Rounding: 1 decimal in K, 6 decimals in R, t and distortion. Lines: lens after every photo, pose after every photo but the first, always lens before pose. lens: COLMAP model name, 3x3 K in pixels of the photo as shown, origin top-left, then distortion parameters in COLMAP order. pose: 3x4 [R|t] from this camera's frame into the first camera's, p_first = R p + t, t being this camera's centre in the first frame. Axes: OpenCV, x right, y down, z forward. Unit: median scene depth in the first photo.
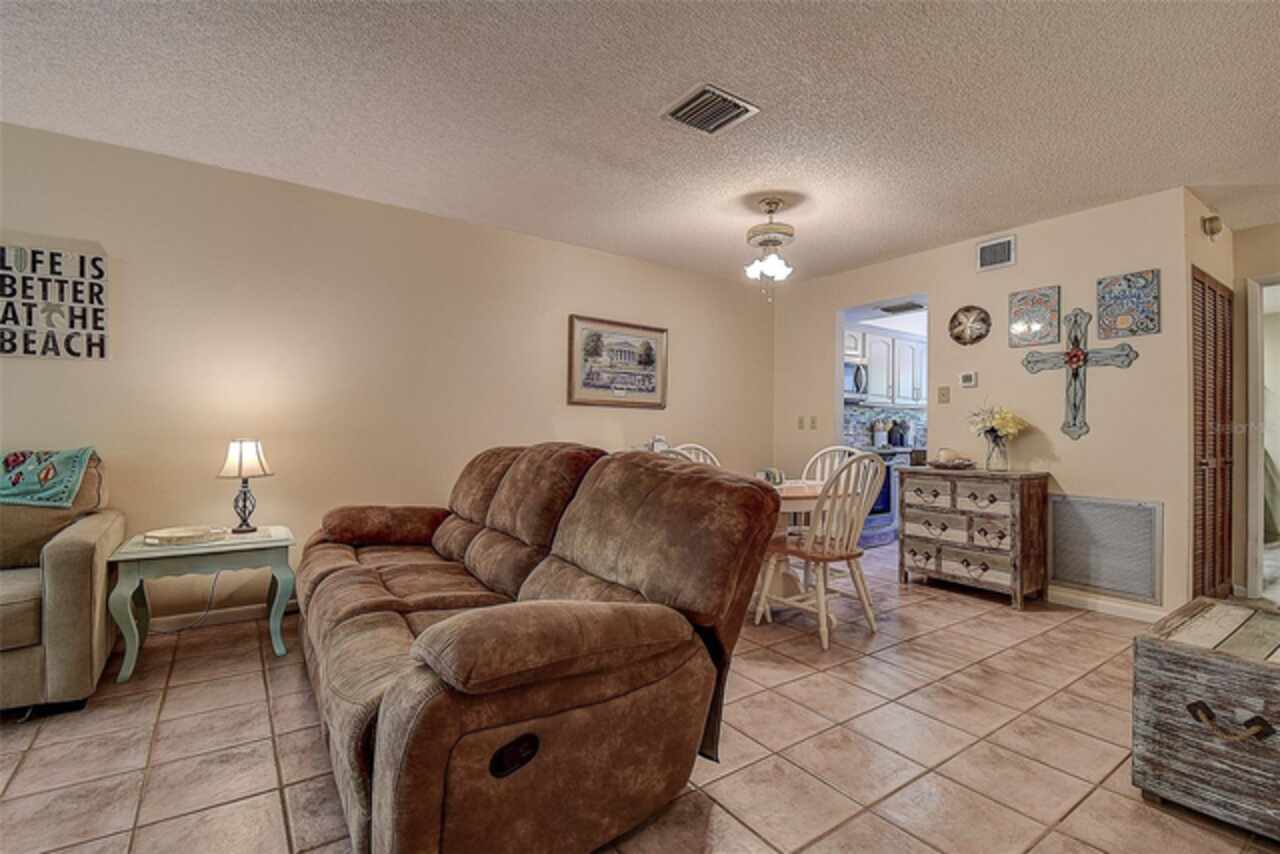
lens RADIAL K [[580.7, 0, 637.8], [0, 580.7, 426.9], [0, 0, 1]] dist [0.033865, -0.027858]
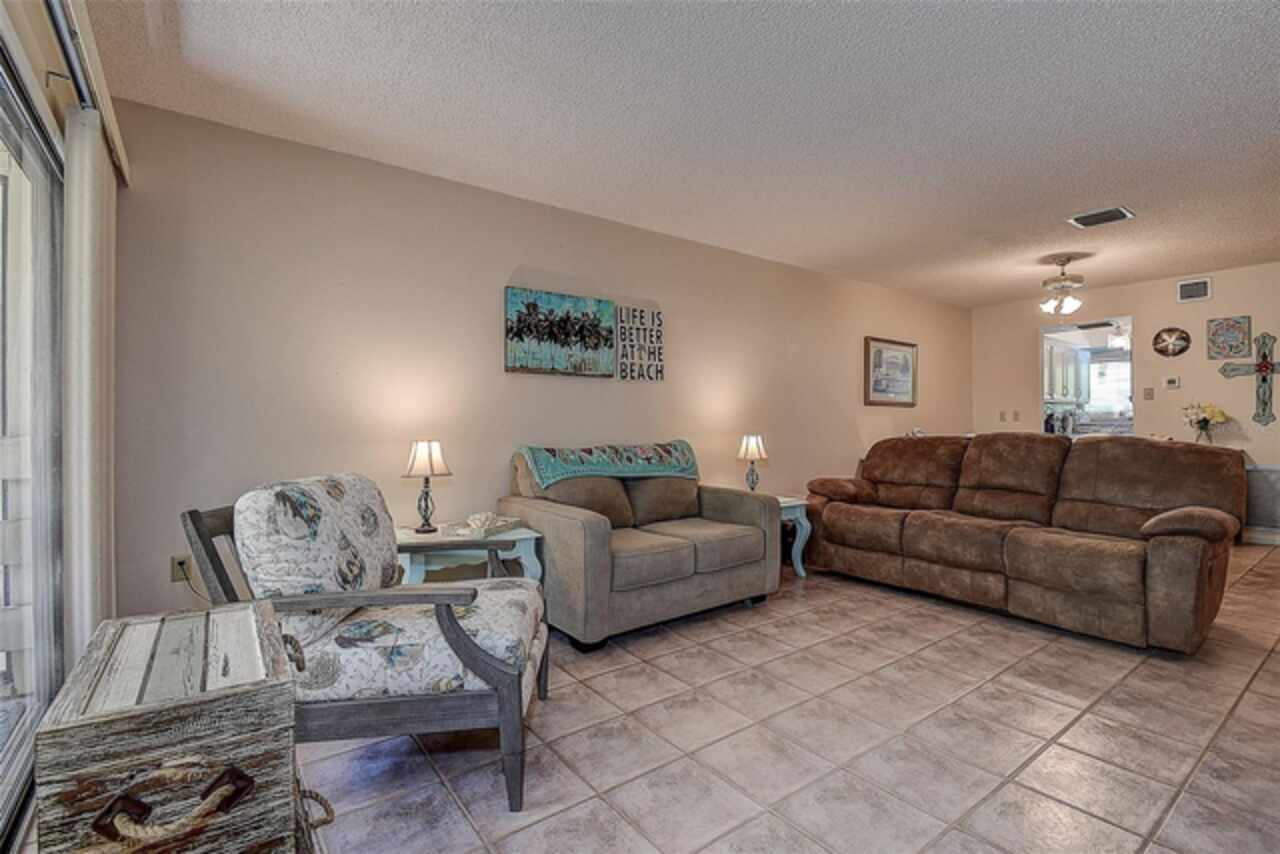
lens RADIAL K [[580.7, 0, 637.8], [0, 580.7, 426.9], [0, 0, 1]] dist [0.033865, -0.027858]
pose [[0.999595, -0.015547, 0.023833, -0.782321], [0.015302, 0.999828, 0.010436, -0.012752], [-0.023991, -0.010067, 0.999661, -0.358641]]
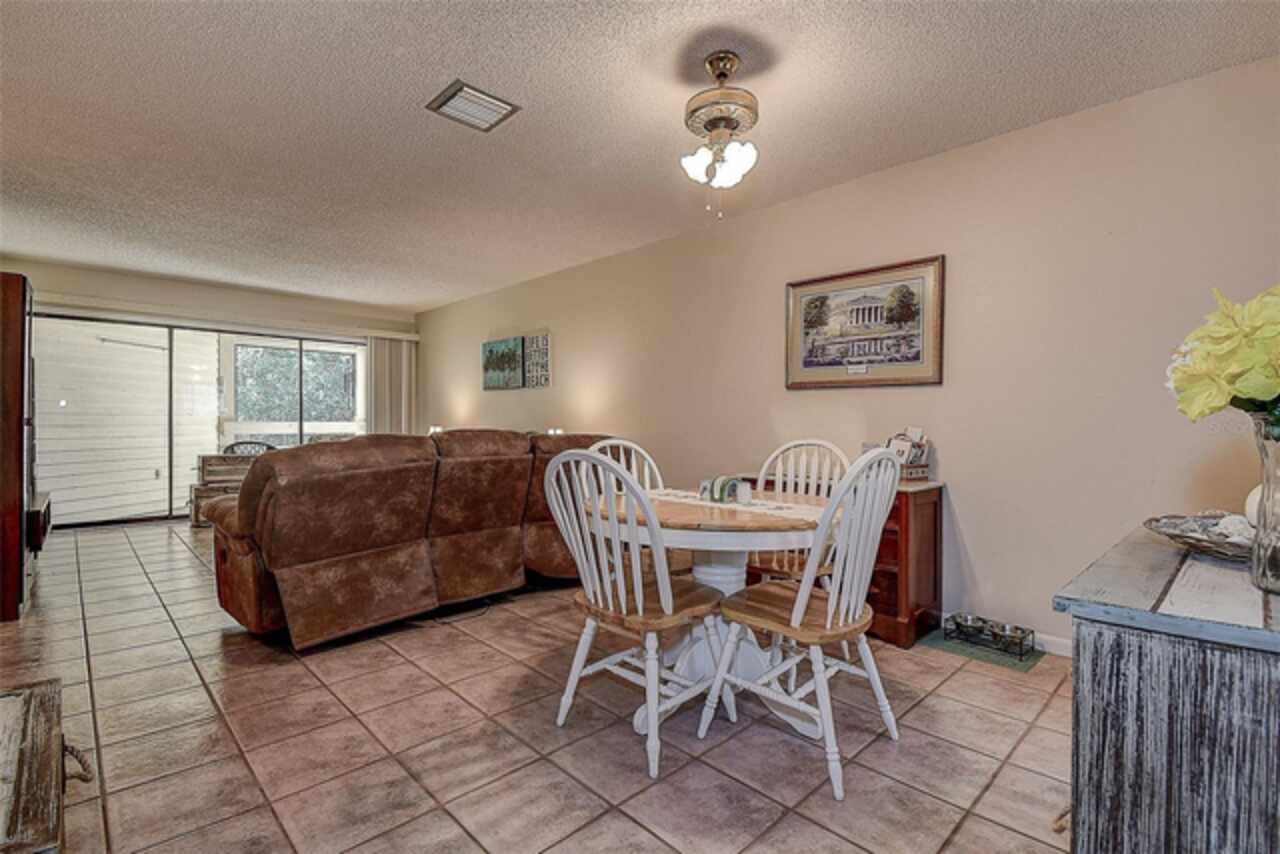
lens RADIAL K [[580.7, 0, 637.8], [0, 580.7, 426.9], [0, 0, 1]] dist [0.033865, -0.027858]
pose [[0.156432, -0.001964, -0.987687, 0.806741], [0.003523, 0.999993, -0.001430, 0.018116], [0.987682, -0.003256, 0.156438, 0.766297]]
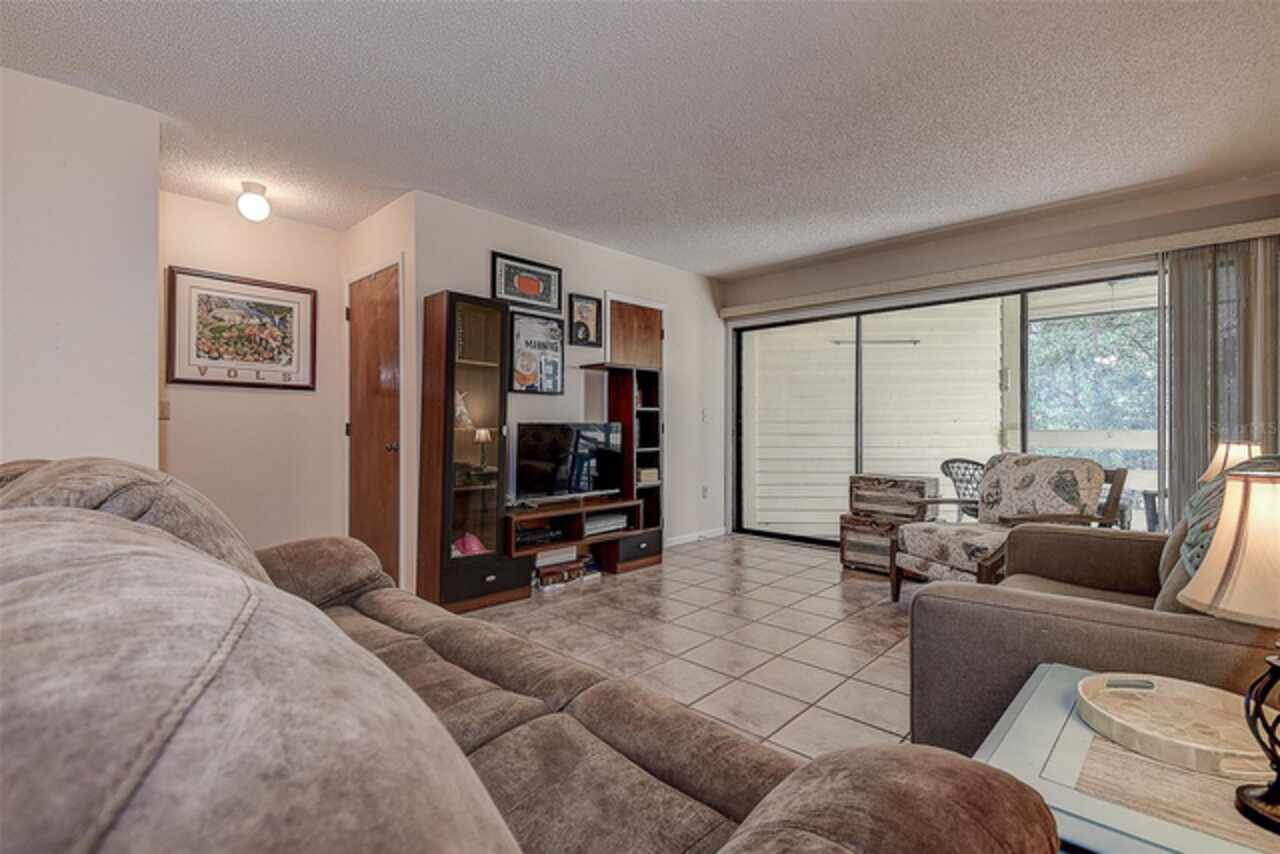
lens RADIAL K [[583.6, 0, 632.9], [0, 583.6, 424.9], [0, 0, 1]] dist [-0.001250, -0.000011]
pose [[-0.982439, -0.013340, -0.186108, -0.243548], [-0.011900, 0.999890, -0.008853, 0.003935], [0.186206, -0.006483, -0.982489, 0.945729]]
